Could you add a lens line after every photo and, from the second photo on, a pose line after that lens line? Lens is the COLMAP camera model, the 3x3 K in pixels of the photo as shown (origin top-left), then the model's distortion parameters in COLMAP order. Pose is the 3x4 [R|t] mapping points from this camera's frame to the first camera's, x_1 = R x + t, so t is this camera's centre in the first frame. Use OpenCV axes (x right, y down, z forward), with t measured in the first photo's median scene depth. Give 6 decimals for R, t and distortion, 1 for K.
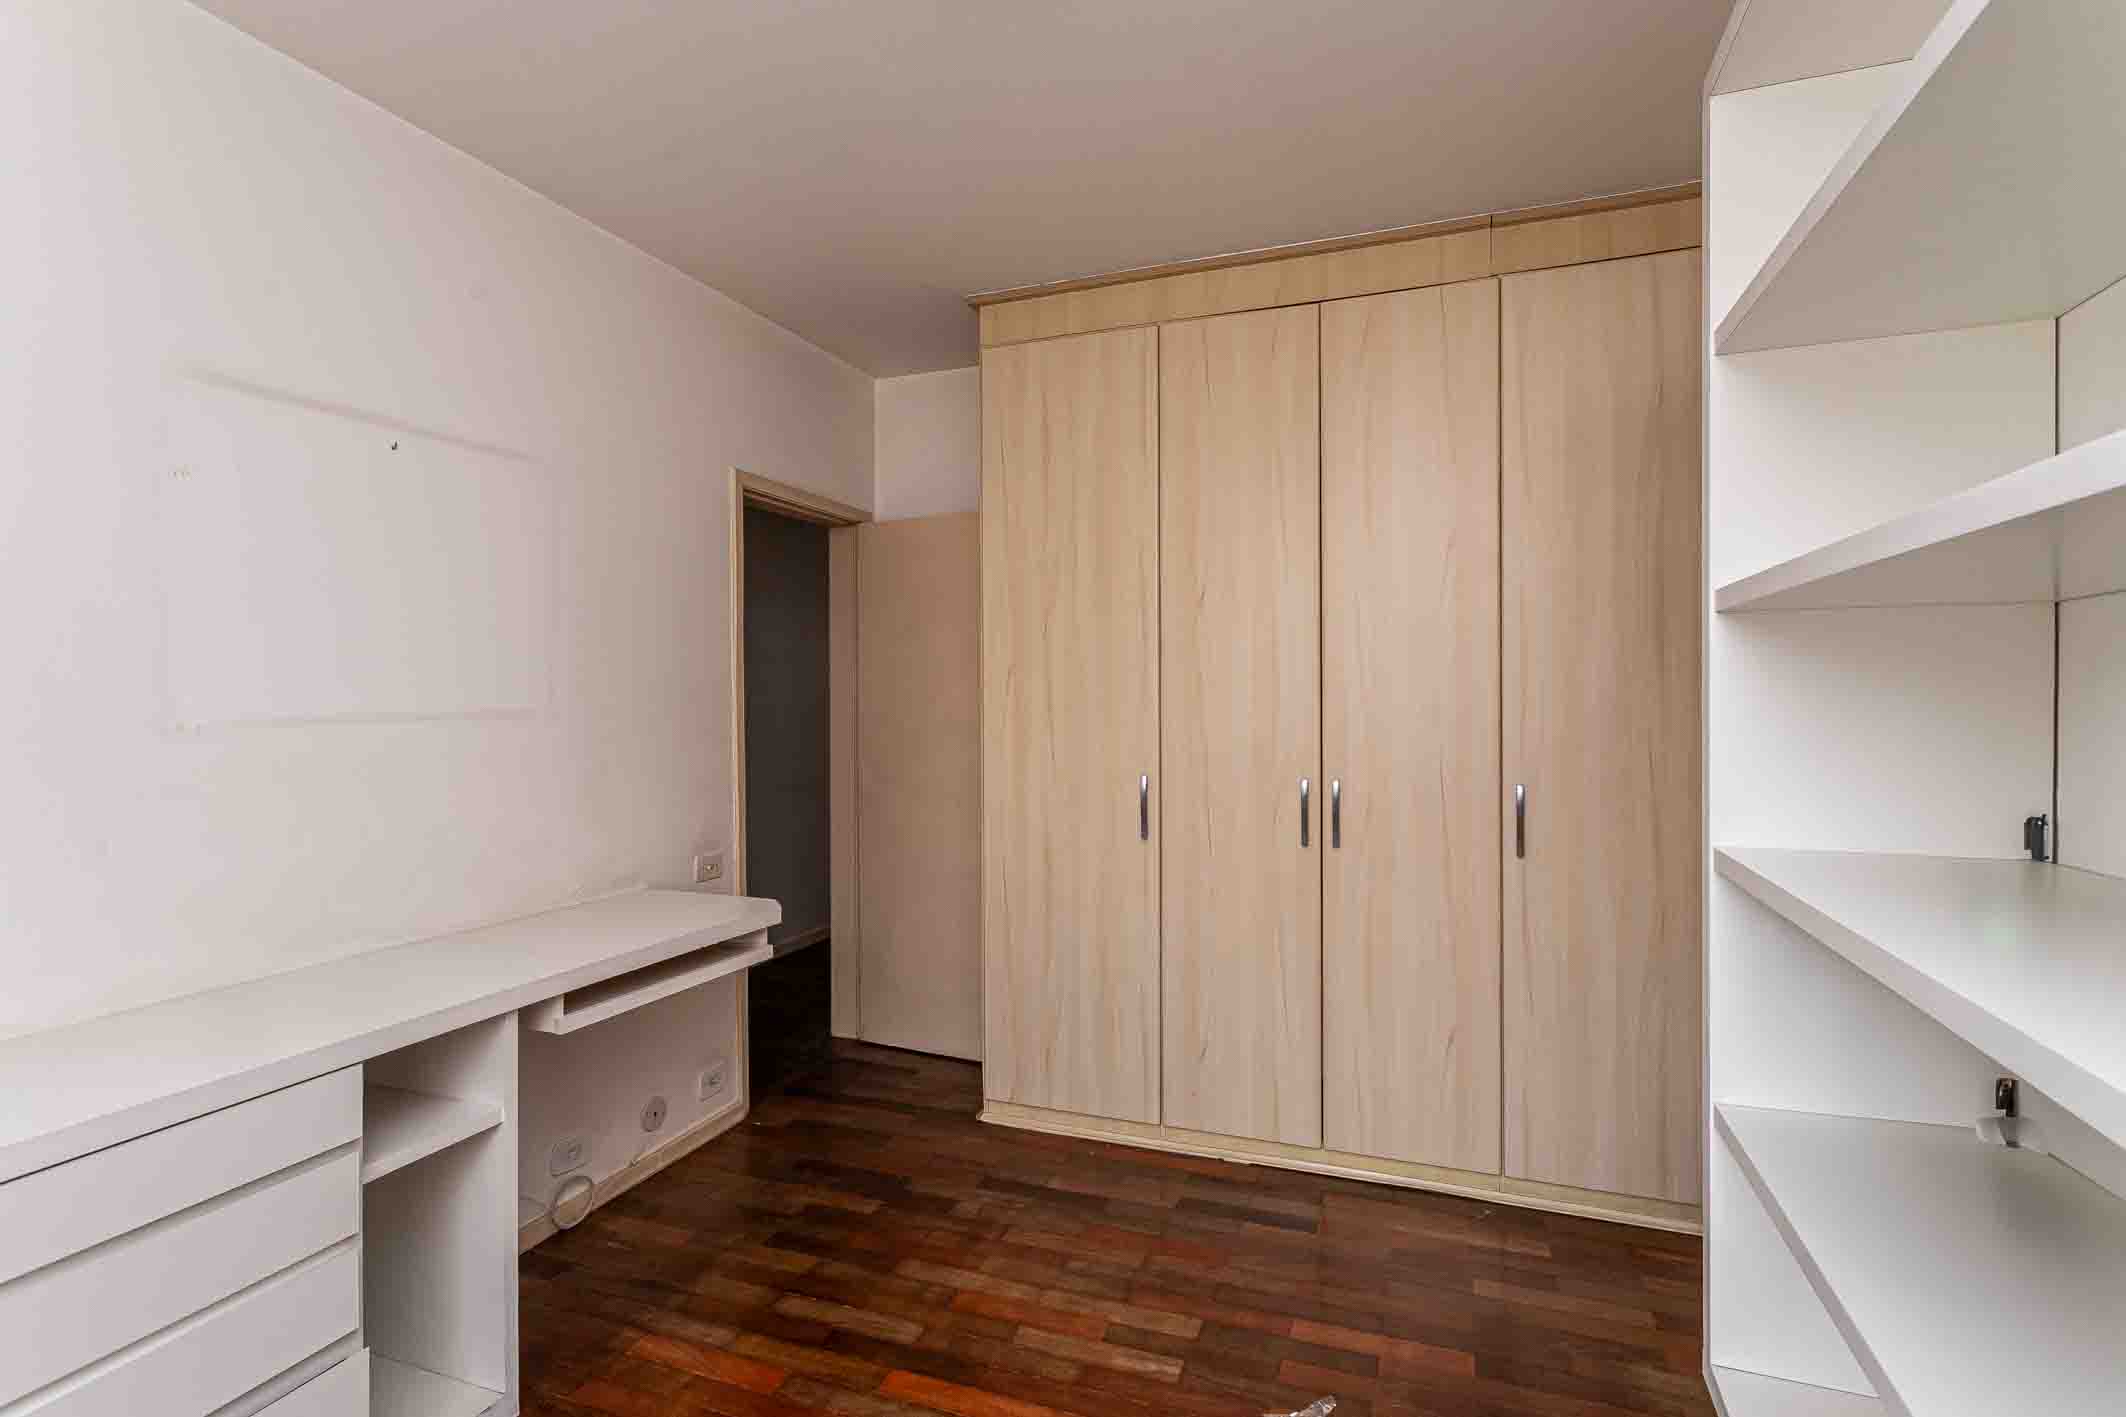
lens RADIAL K [[1008.5, 0, 1048.1], [0, 1008.5, 697.4], [0, 0, 1]] dist [-0.000122, 0.001114]
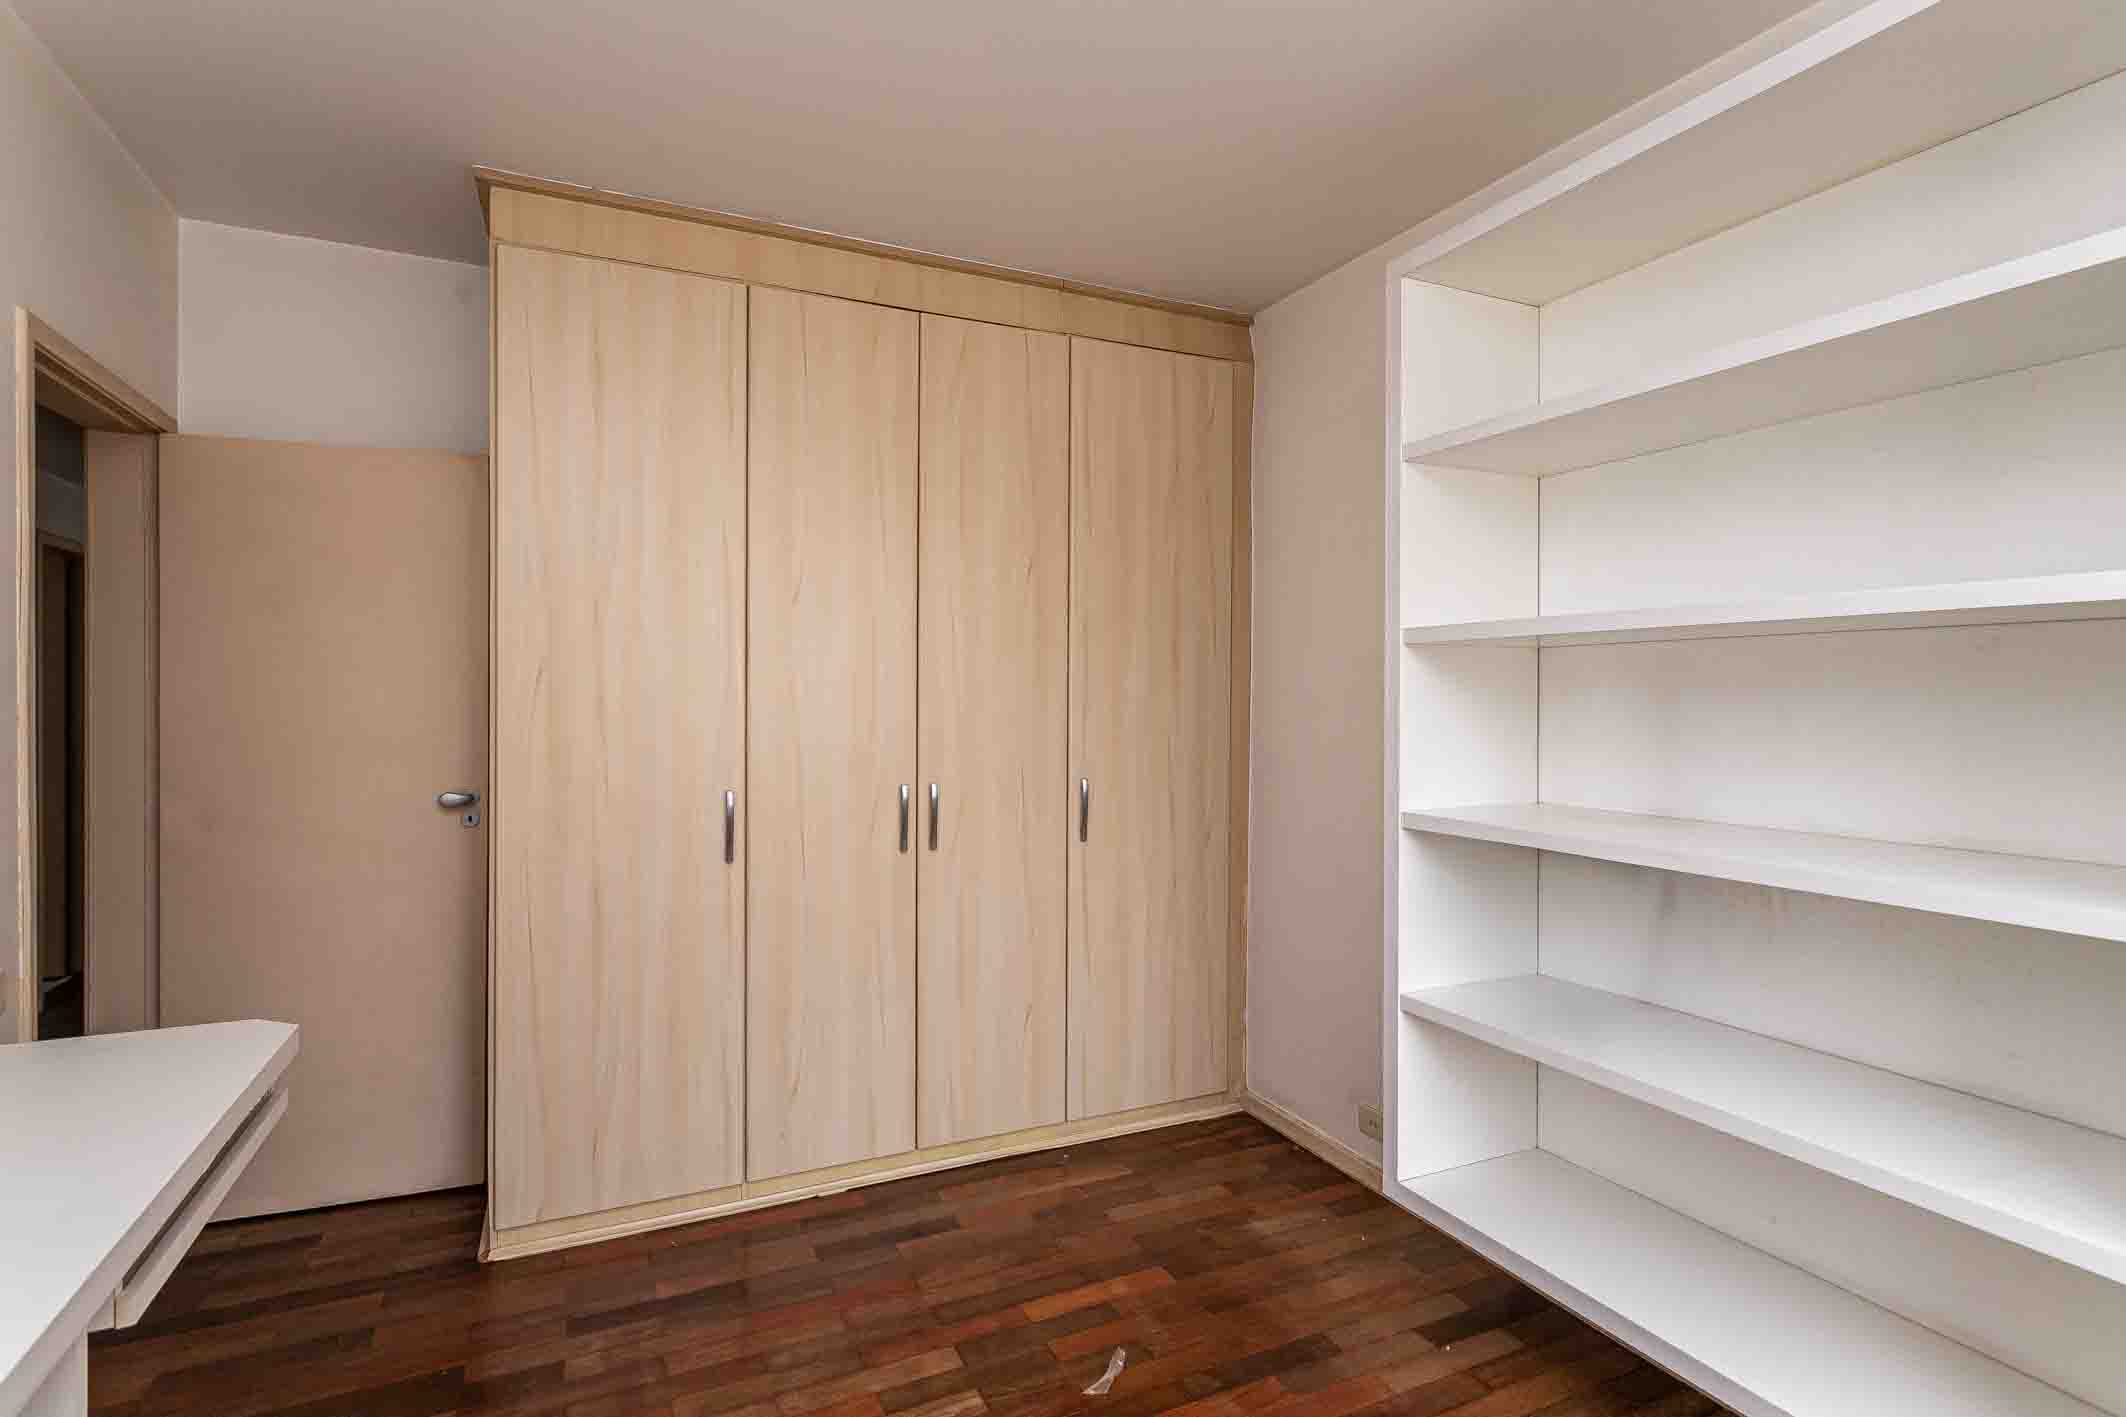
lens RADIAL K [[1044.3, 0, 1015.7], [0, 1044.3, 697.2], [0, 0, 1]] dist [0.002177, 0.001593]
pose [[0.702098, 0.004392, 0.712067, -0.409247], [-0.002951, 0.999990, -0.003257, -0.002506], [-0.712075, 0.000186, 0.702104, 0.196605]]
